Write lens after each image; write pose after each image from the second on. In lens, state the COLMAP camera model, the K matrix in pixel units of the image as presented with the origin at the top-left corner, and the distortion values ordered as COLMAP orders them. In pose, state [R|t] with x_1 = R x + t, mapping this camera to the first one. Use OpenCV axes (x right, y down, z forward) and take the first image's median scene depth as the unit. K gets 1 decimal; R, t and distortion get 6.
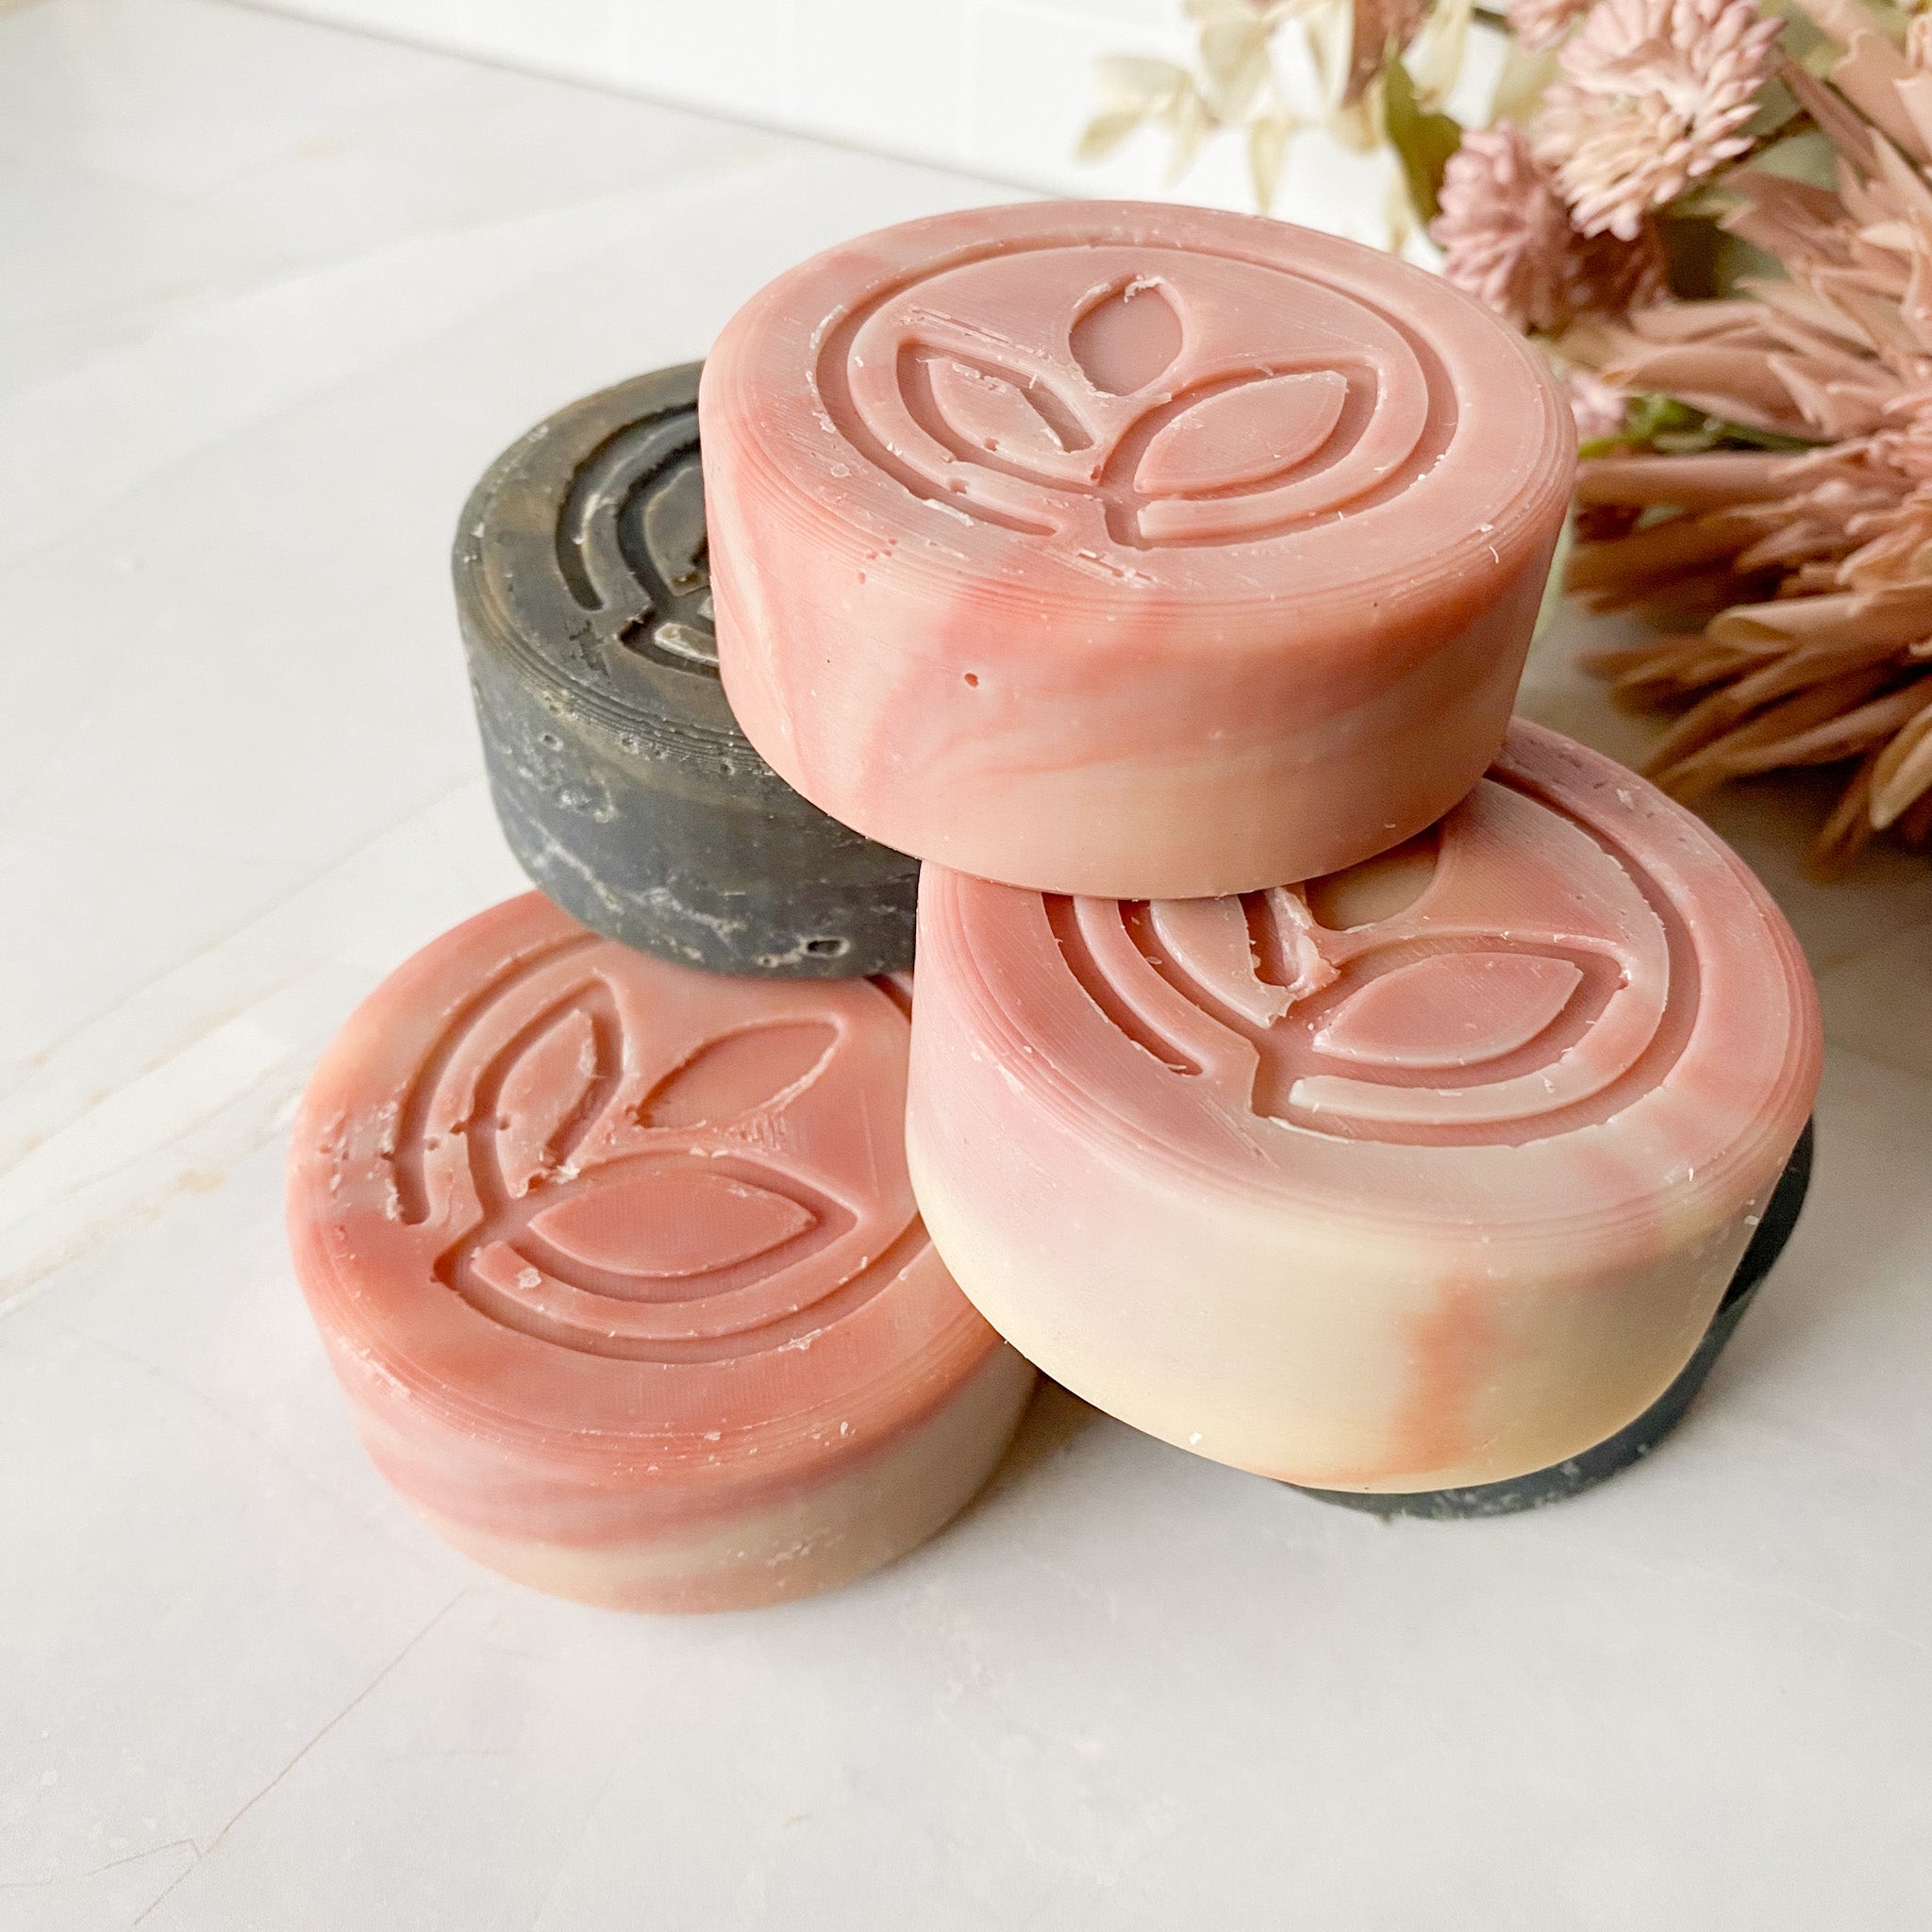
lens RADIAL K [[2027.9, 0, 1007.0], [0, 2027.9, 936.0], [0, 0, 1]] dist [0.012710, 0.013301]
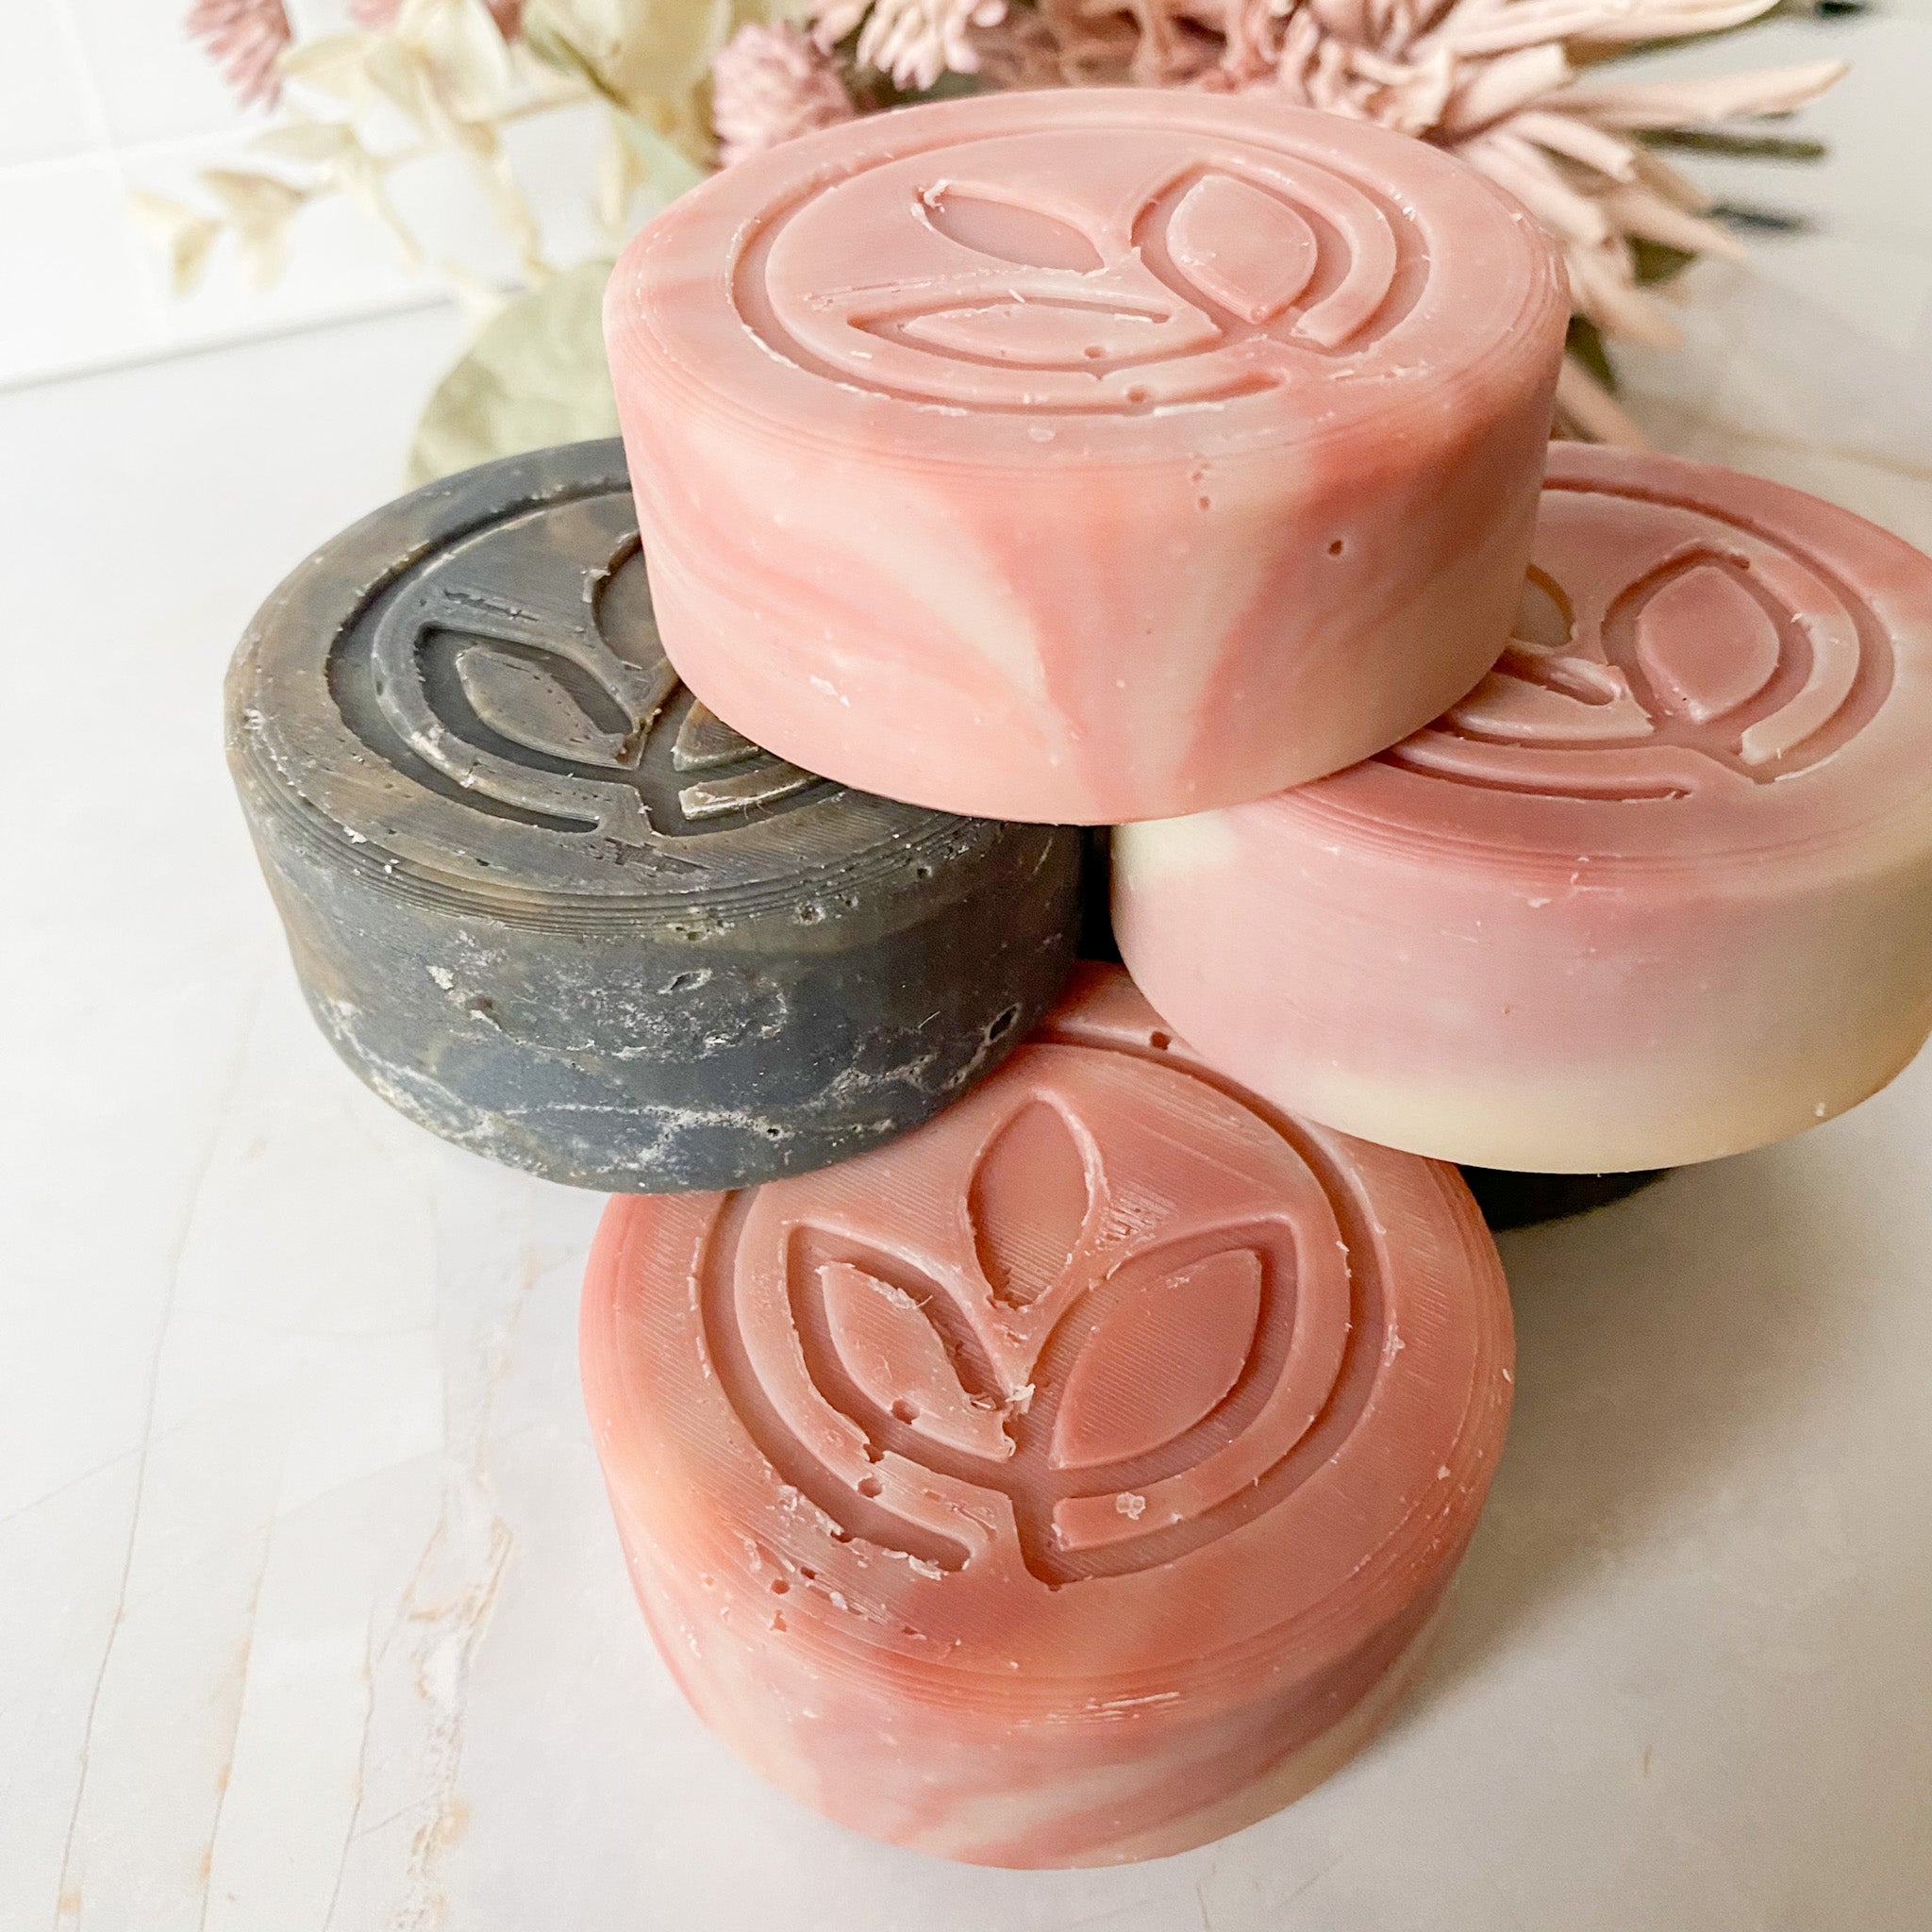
lens RADIAL K [[2027.9, 0, 1007.0], [0, 2027.9, 936.0], [0, 0, 1]] dist [0.012710, 0.013301]
pose [[0.682625, -0.539782, 0.492604, -0.509849], [0.550016, 0.823335, 0.140006, -0.149968], [-0.481151, 0.175368, 0.858918, 0.263269]]
